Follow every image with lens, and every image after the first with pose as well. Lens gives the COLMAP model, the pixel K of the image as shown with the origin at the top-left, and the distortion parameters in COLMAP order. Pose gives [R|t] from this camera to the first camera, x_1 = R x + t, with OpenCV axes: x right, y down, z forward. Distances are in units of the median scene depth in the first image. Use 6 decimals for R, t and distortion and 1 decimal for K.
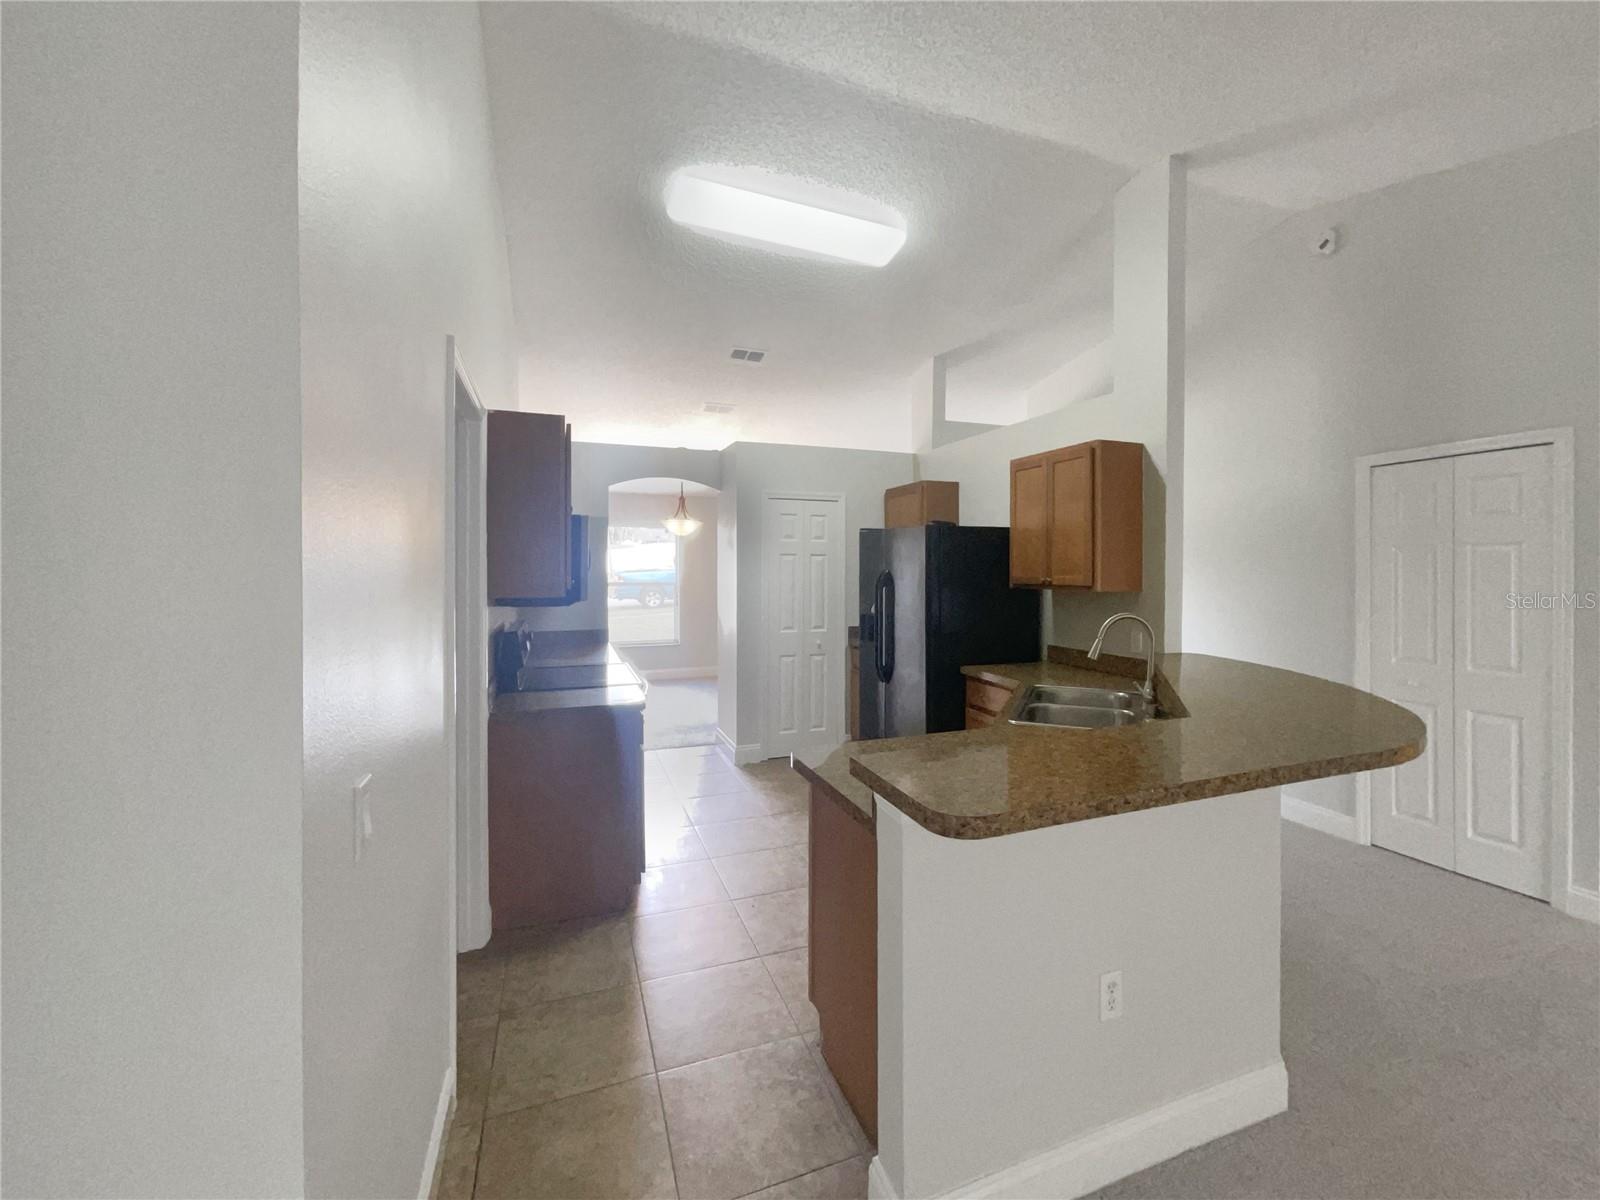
lens RADIAL K [[648.8, 0, 800.7], [0, 648.8, 587.9], [0, 0, 1]] dist [-0.000167, 0.000020]
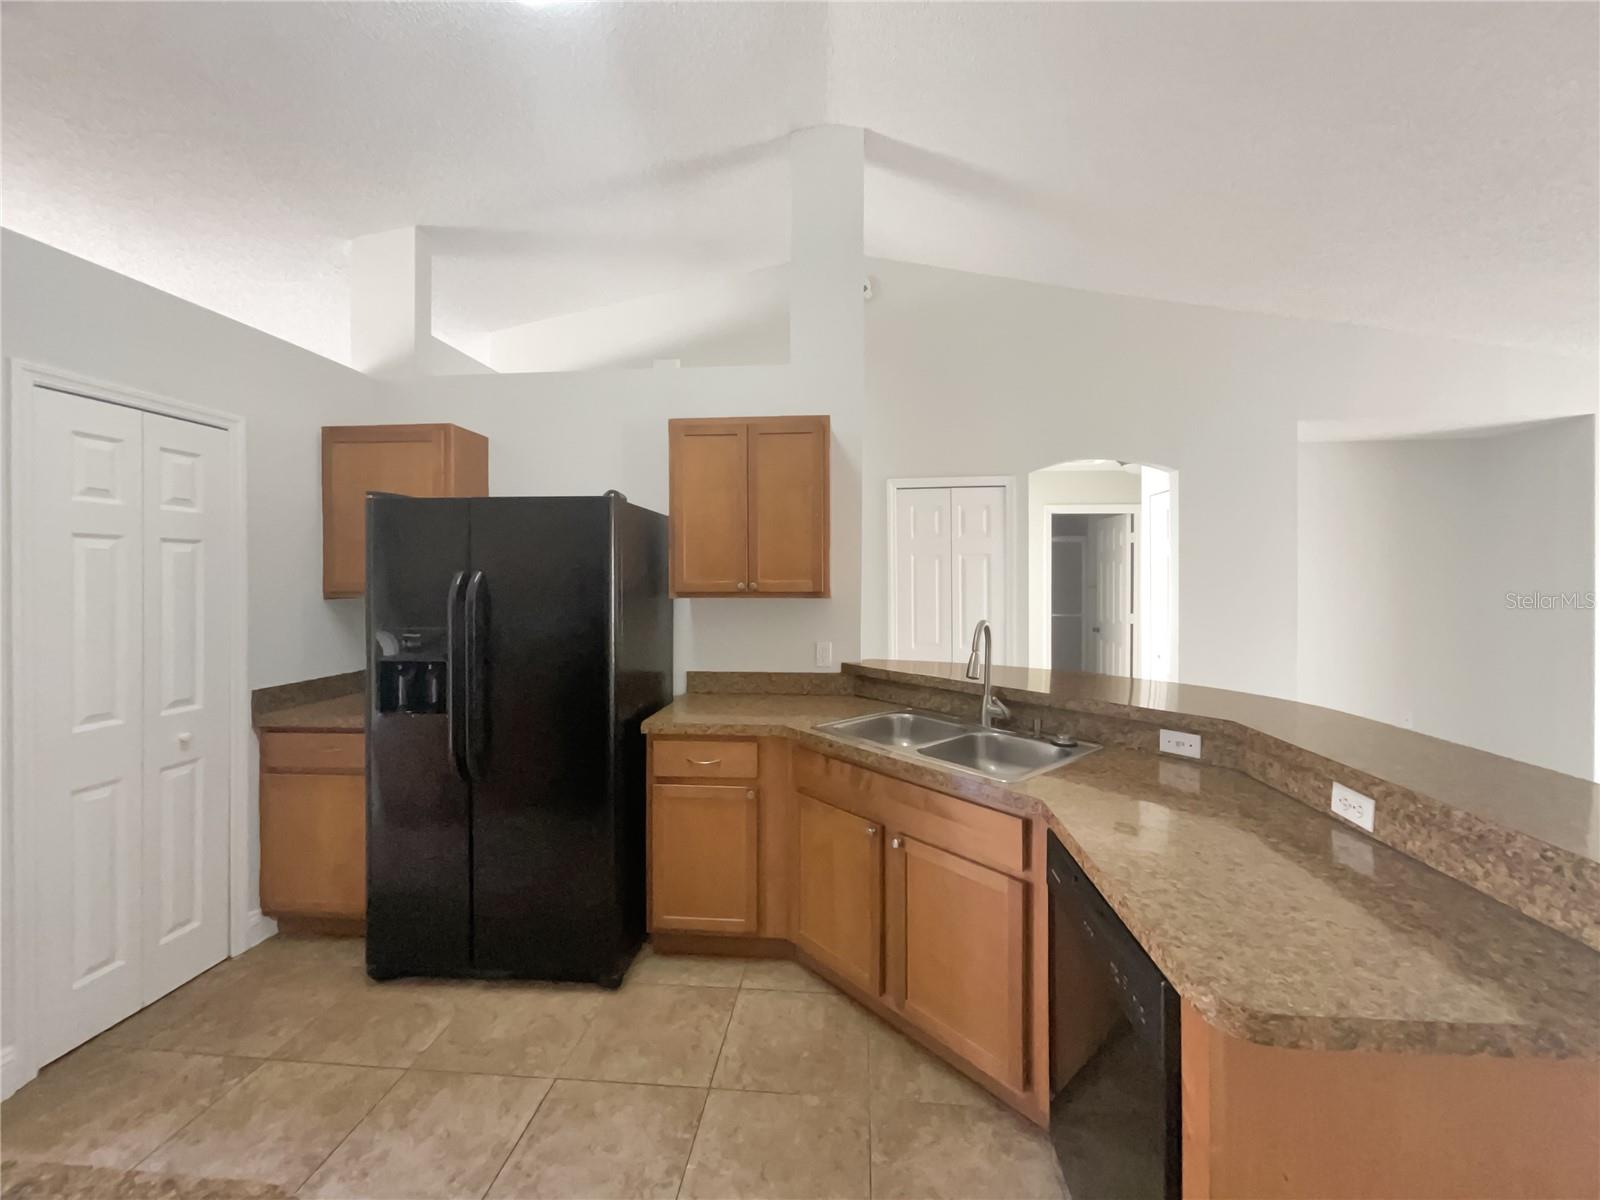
lens RADIAL K [[672.7, 0, 801.6], [0, 672.7, 585.9], [0, 0, 1]] dist [-0.001298, -0.000039]
pose [[0.431791, -0.005889, 0.901955, -0.220412], [0.031152, 0.999479, -0.008387, -0.002534], [-0.901436, 0.031719, 0.431750, 0.440024]]
